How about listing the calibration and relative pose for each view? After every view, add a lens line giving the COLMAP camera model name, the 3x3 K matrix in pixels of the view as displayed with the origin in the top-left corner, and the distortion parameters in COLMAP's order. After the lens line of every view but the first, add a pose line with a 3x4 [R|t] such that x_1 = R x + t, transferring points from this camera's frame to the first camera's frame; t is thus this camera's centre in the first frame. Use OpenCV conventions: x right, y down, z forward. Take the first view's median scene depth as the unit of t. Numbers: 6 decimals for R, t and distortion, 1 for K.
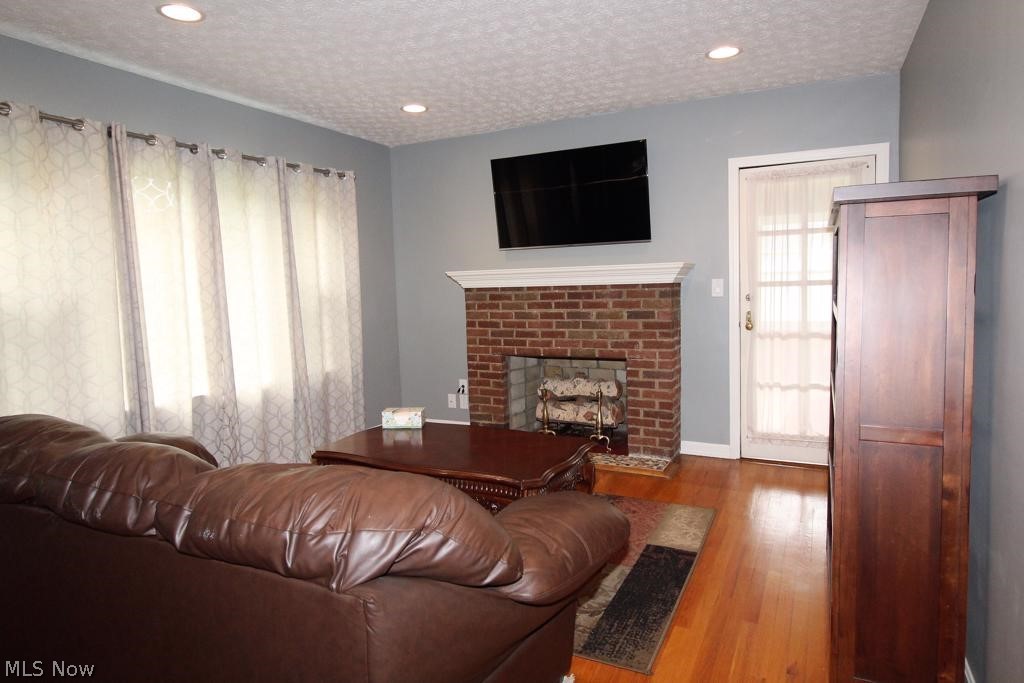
lens RADIAL K [[615.9, 0, 513.1], [0, 615.9, 335.6], [0, 0, 1]] dist [0.009302, 0.001212]
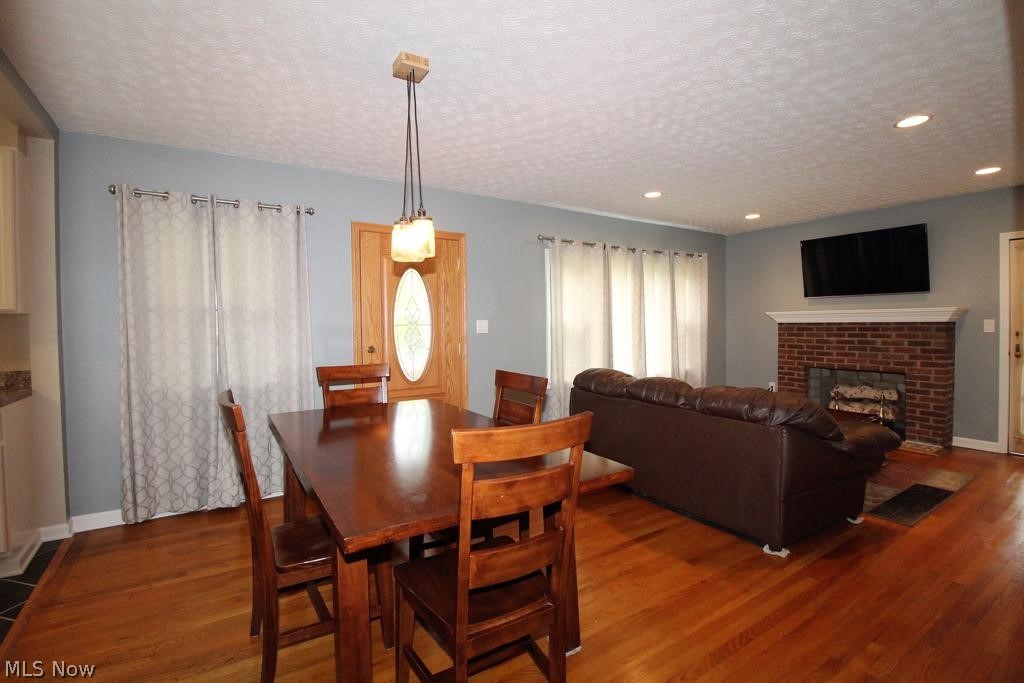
lens RADIAL K [[472.7, 0, 513.8], [0, 472.7, 336.1], [0, 0, 1]] dist [-0.013638, -0.006412]
pose [[0.863663, 0.032991, -0.502989, -0.063655], [-0.057762, 0.997760, -0.033738, 0.040573], [0.500749, 0.058192, 0.863634, -0.414041]]
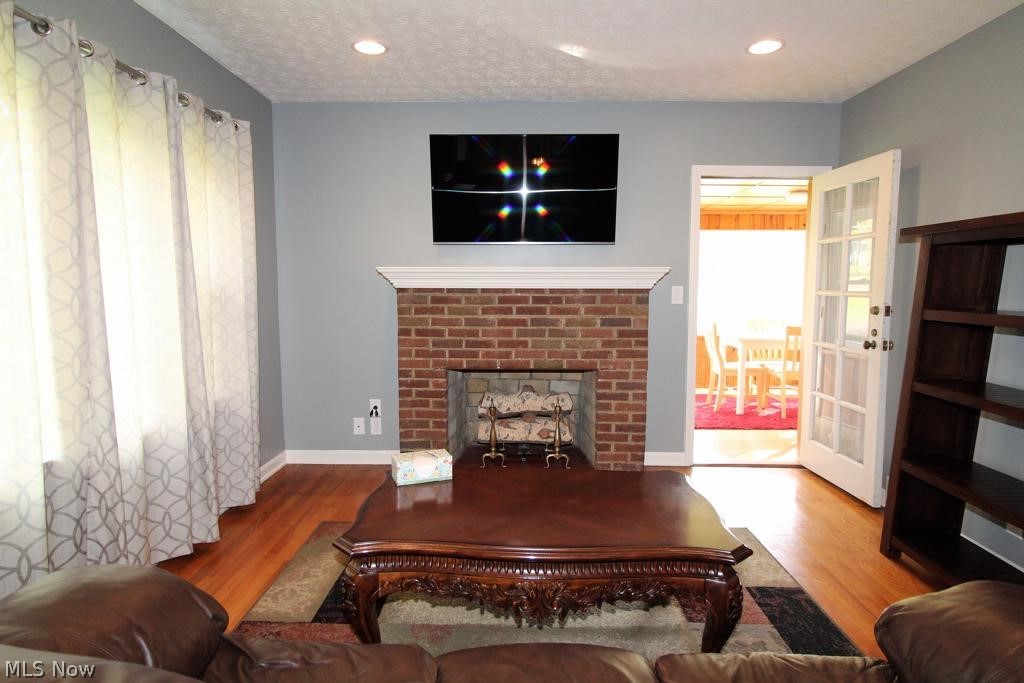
lens RADIAL K [[562.4, 0, 514.2], [0, 562.4, 337.1], [0, 0, 1]] dist [-0.002834, -0.006230]
pose [[0.900035, -0.008501, 0.435735, -0.295748], [0.008683, 0.999961, 0.001573, -0.013591], [-0.435731, 0.002368, 0.900074, 0.299706]]
